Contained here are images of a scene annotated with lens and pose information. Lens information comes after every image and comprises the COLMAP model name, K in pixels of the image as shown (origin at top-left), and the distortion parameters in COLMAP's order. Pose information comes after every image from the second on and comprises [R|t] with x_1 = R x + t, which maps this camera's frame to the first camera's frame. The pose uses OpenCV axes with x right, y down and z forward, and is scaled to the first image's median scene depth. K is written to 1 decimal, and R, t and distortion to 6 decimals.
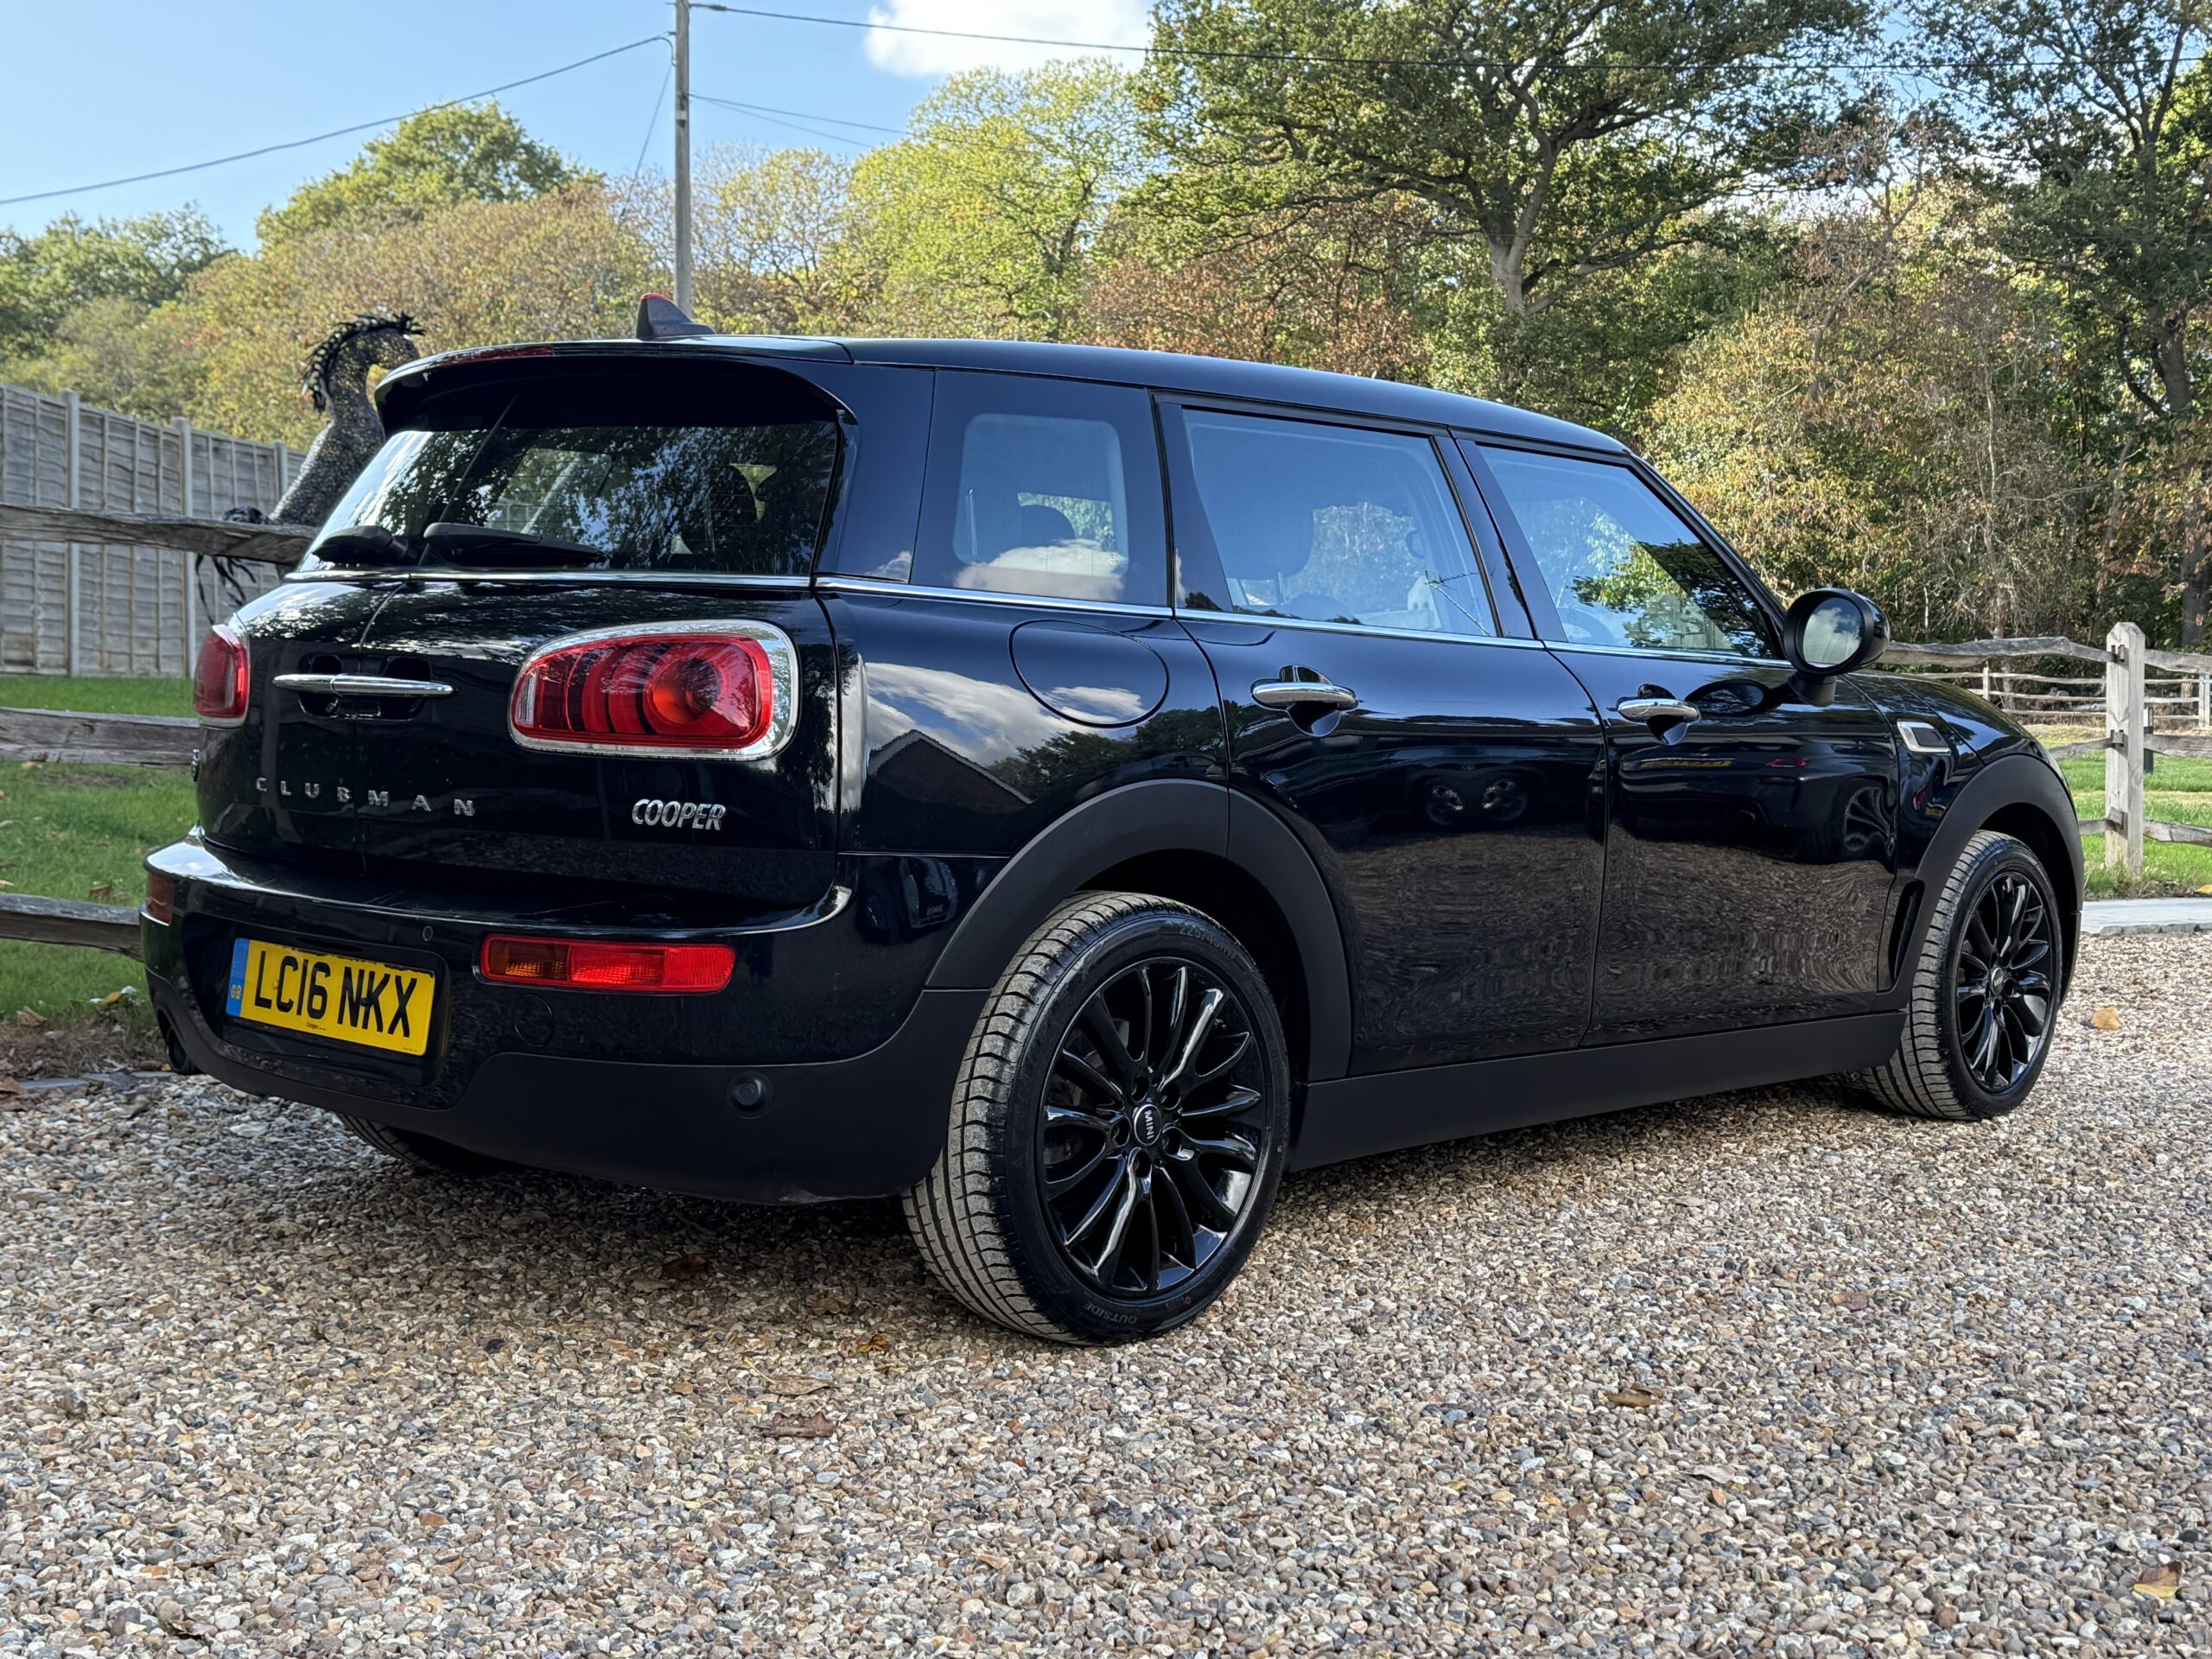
lens RADIAL K [[2572.9, 0, 1116.6], [0, 2572.9, 831.3], [0, 0, 1]] dist [0.223224, -0.531865]
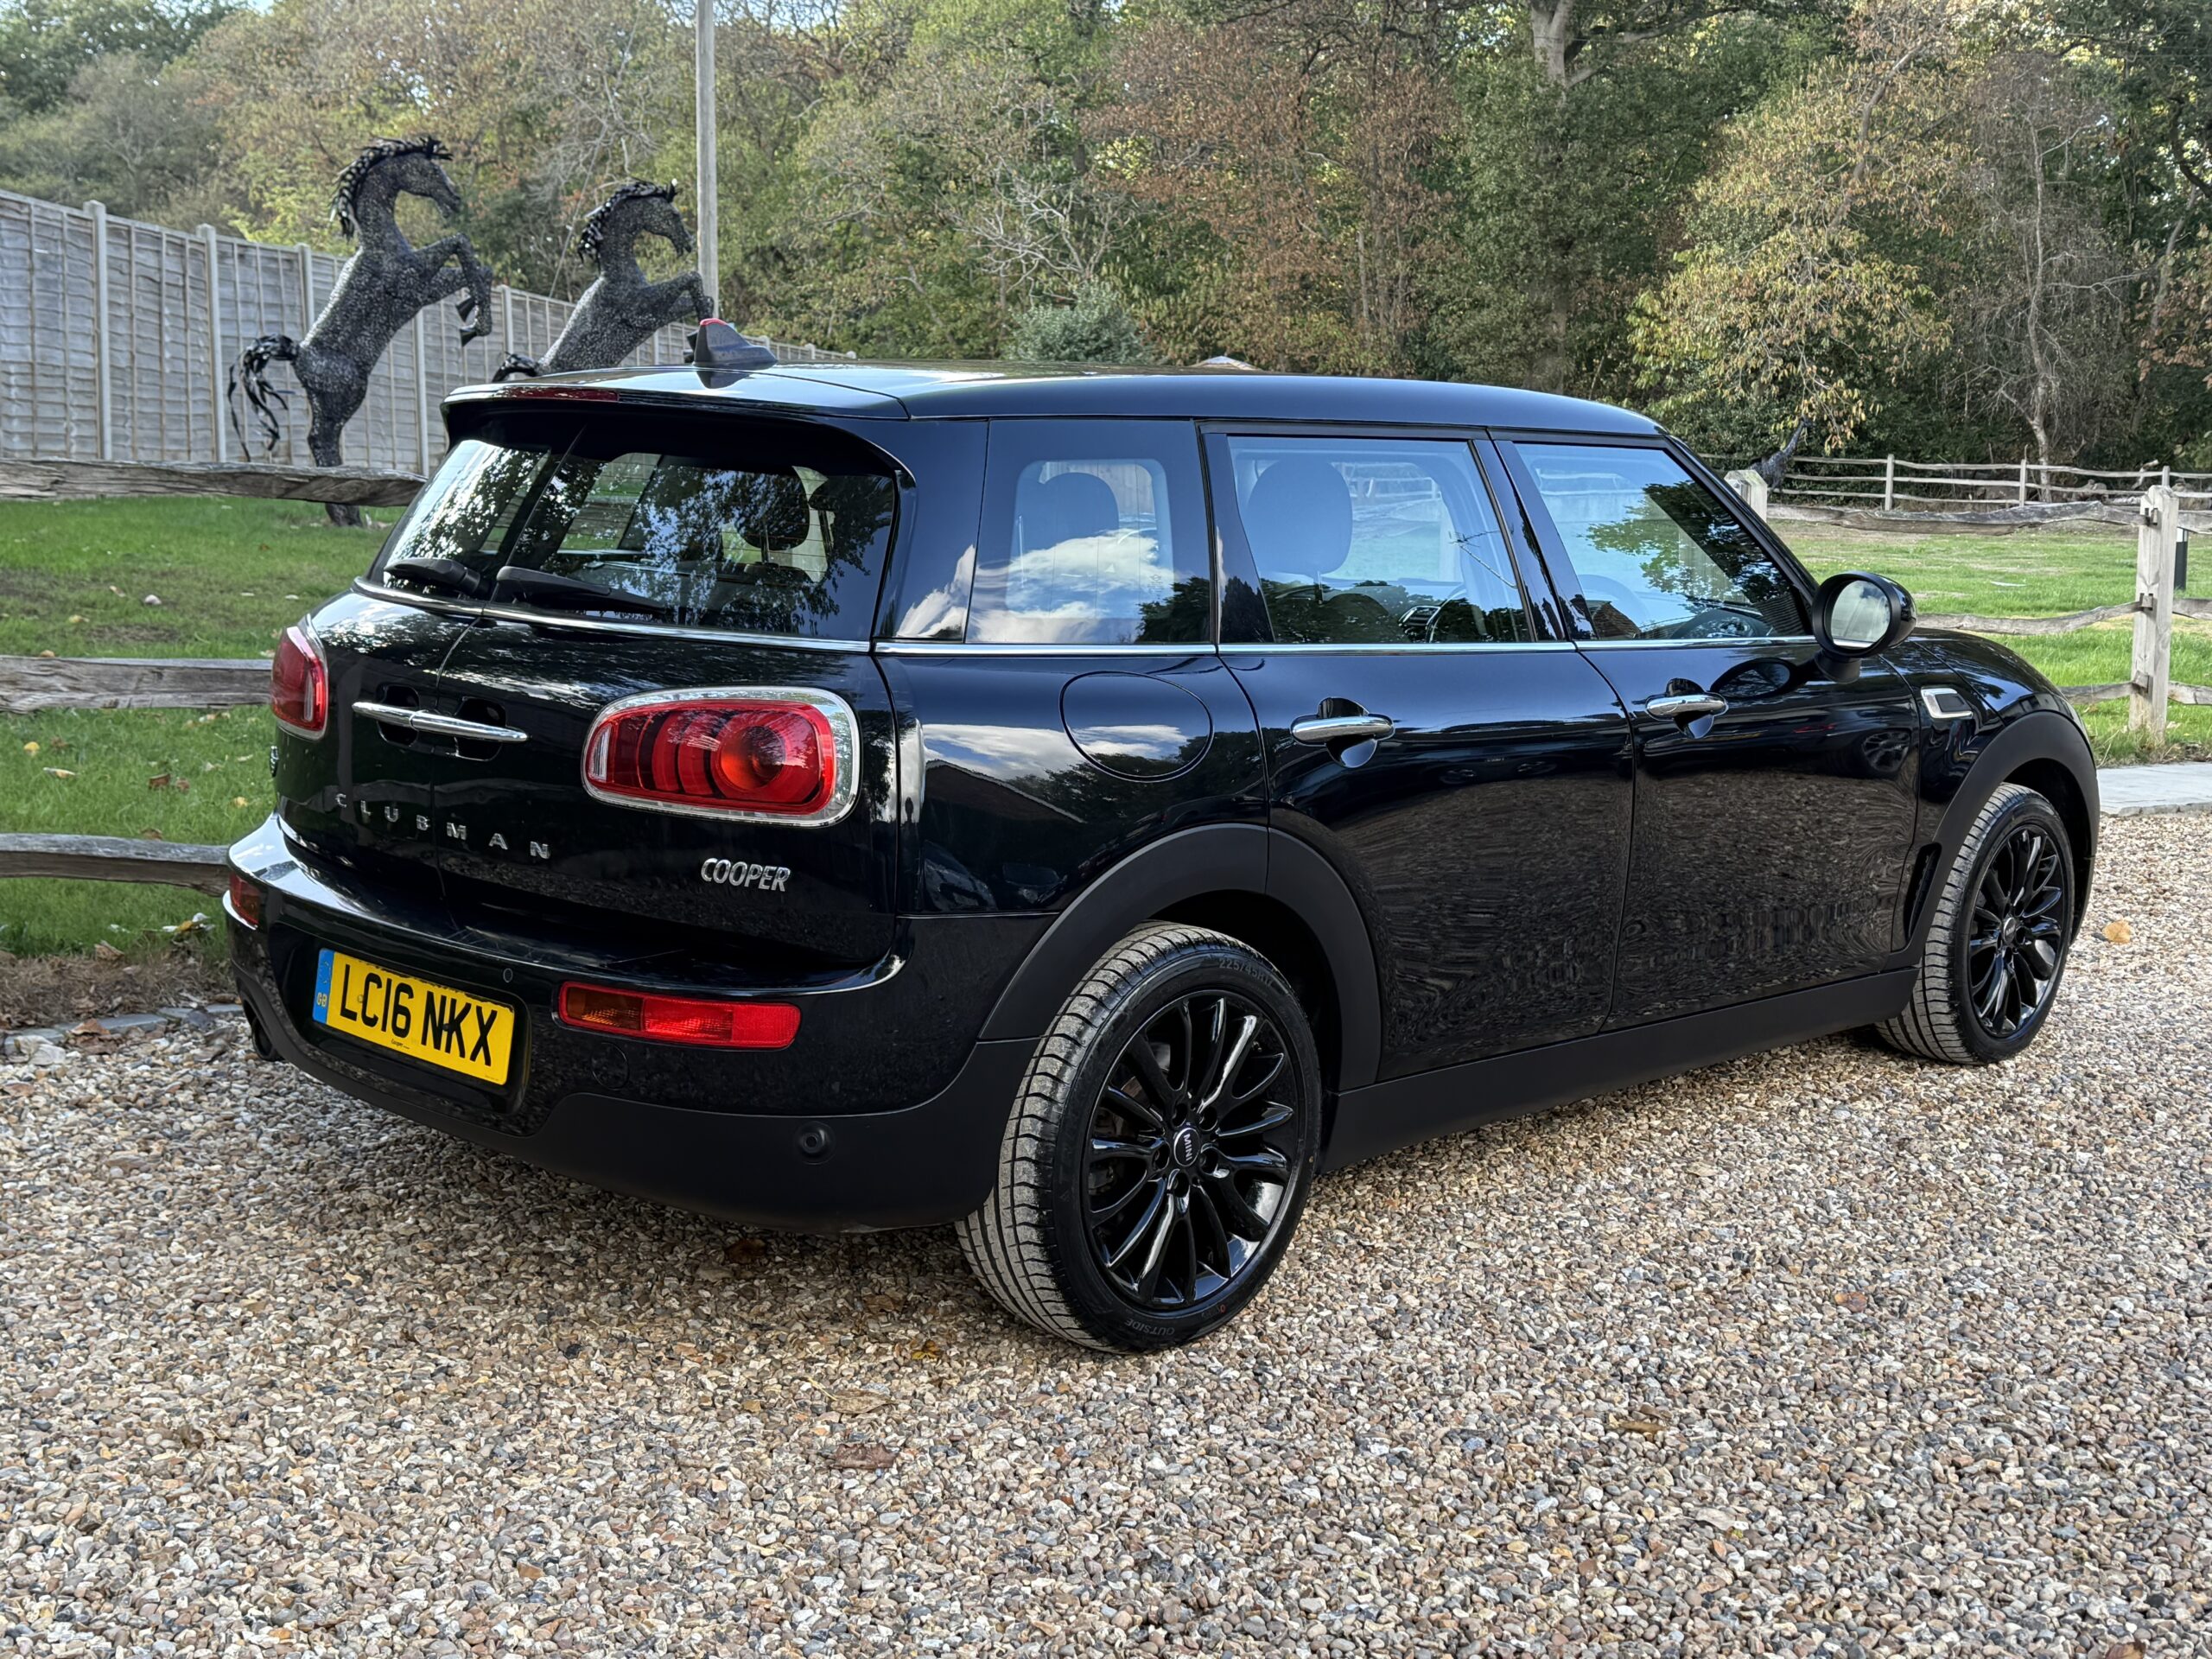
lens RADIAL K [[2579.2, 0, 1106.0], [0, 2579.2, 829.5], [0, 0, 1]] dist [0.223927, -0.531735]
pose [[0.999881, 0.010472, -0.011315, -0.010496], [-0.009384, 0.995692, 0.092243, -0.115363], [0.012233, -0.092125, 0.995672, -0.041288]]
